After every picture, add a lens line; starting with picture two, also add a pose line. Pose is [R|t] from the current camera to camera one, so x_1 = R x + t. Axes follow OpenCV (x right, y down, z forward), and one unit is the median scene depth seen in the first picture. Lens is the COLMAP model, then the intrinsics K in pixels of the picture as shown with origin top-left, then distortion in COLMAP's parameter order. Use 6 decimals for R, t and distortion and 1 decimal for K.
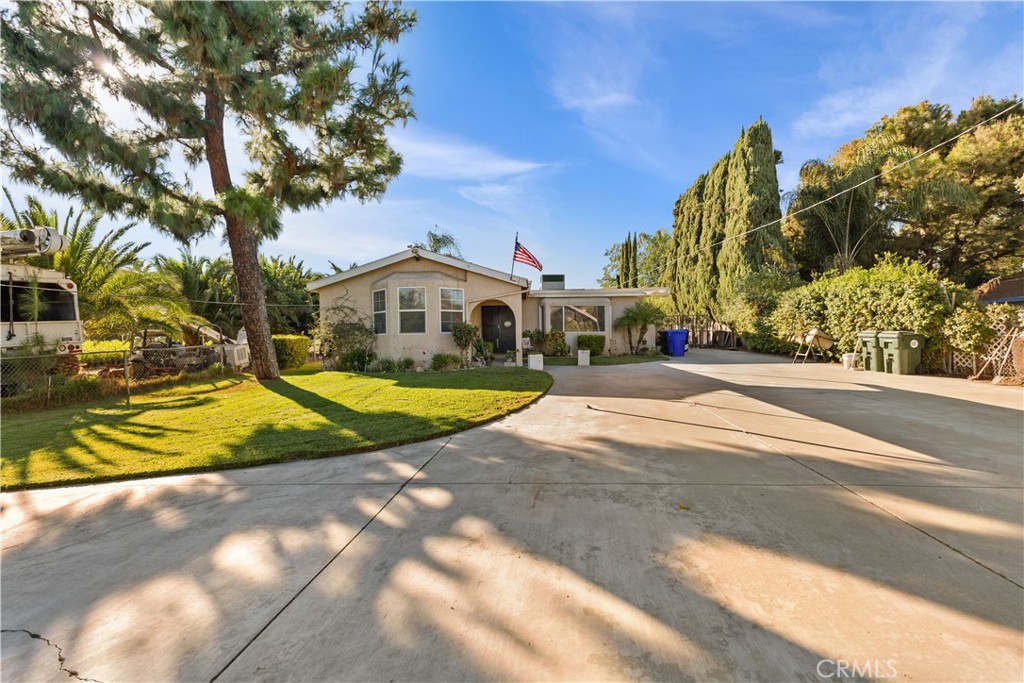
lens RADIAL K [[438.8, 0, 511.9], [0, 438.8, 336.9], [0, 0, 1]] dist [0.026049, -0.005389]
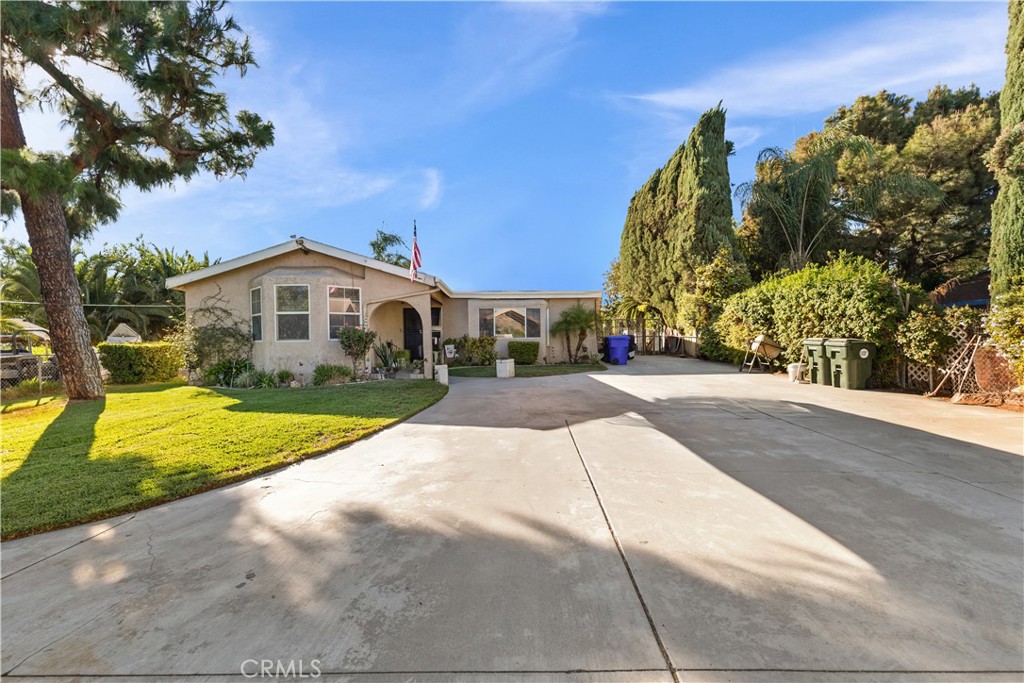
lens RADIAL K [[439.9, 0, 512.0], [0, 439.9, 341.5], [0, 0, 1]] dist [0.015467, -0.000148]
pose [[0.998924, -0.000186, 0.046370, 0.145590], [0.000110, 0.999999, 0.001629, -0.006792], [-0.046370, -0.001622, 0.998923, 0.140945]]
